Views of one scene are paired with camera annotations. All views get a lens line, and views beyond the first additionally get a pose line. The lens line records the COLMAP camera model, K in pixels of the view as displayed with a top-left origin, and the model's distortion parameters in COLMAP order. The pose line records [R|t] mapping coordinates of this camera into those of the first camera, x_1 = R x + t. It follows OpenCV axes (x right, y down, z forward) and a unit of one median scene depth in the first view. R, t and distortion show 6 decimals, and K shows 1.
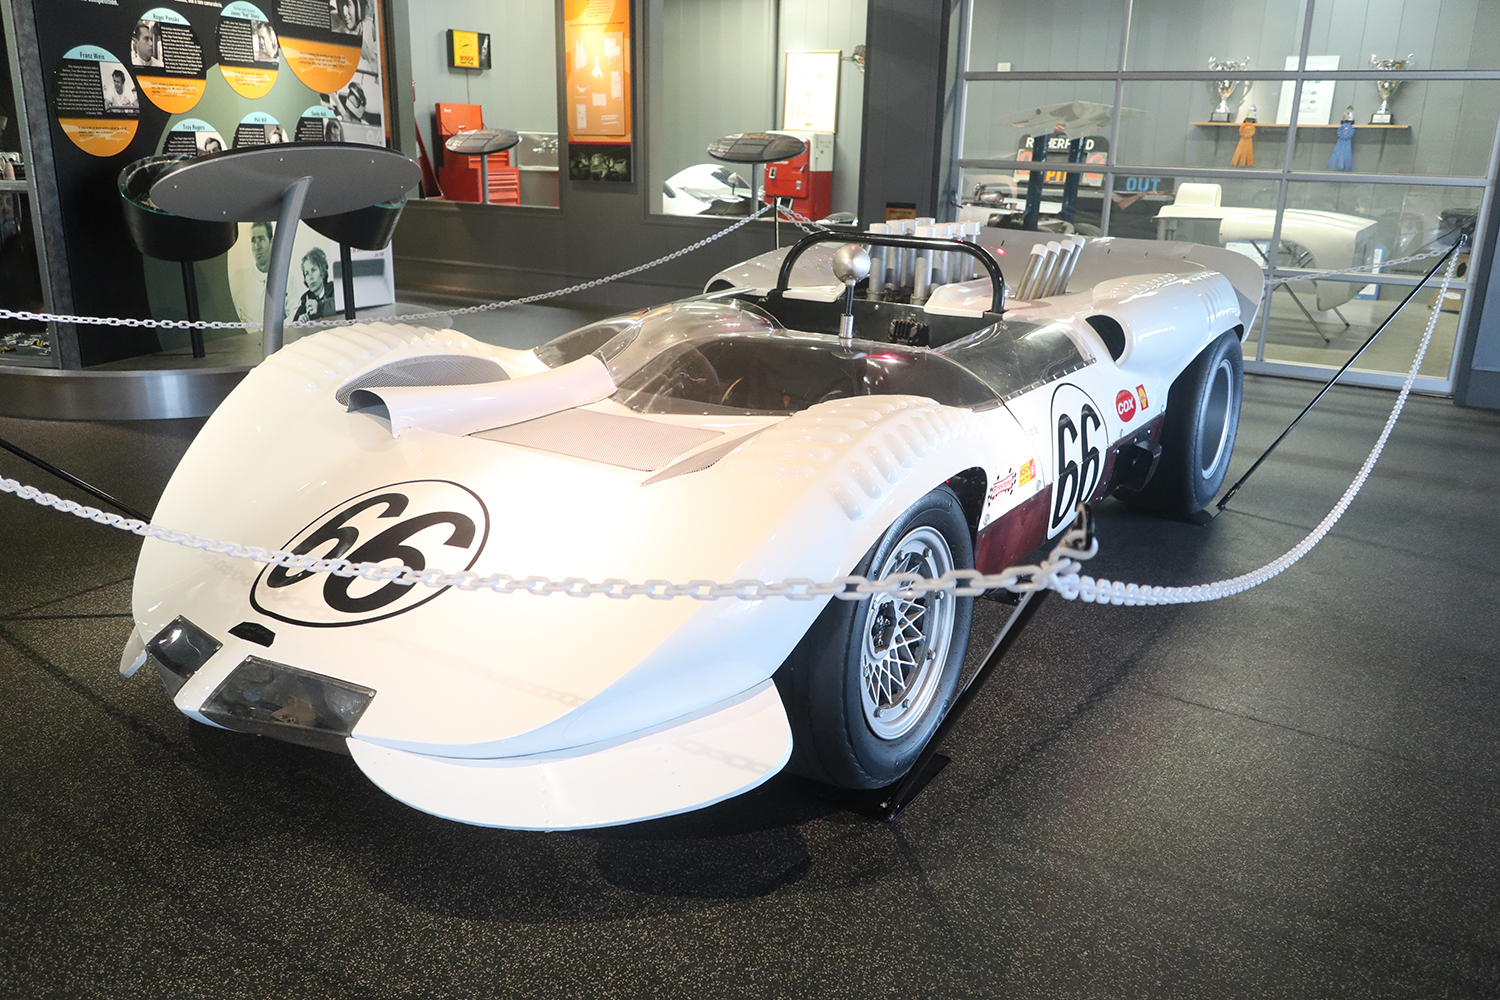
lens RADIAL K [[1244.3, 0, 749.6], [0, 1244.3, 502.9], [0, 0, 1]] dist [-0.007282, -0.001404]
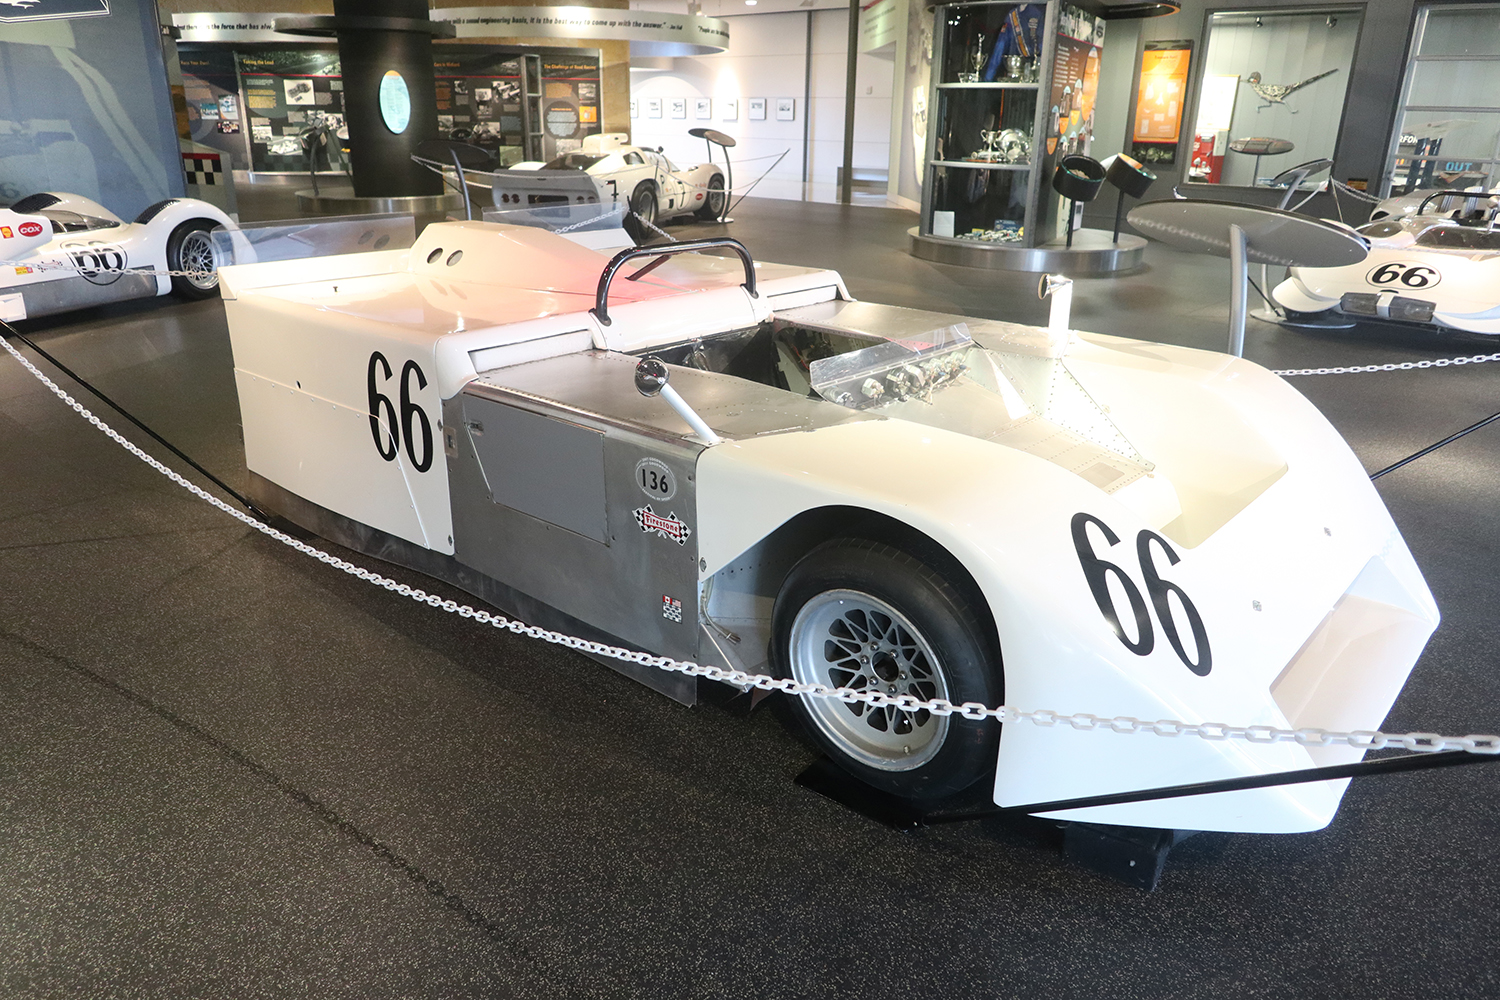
lens RADIAL K [[1083.8, 0, 750.3], [0, 1083.8, 499.5], [0, 0, 1]] dist [-0.003020, -0.001115]
pose [[0.988317, 0.051006, -0.143628, -0.446970], [-0.042921, 0.997344, 0.058838, 0.153363], [0.146247, -0.051986, 0.987881, -0.638329]]
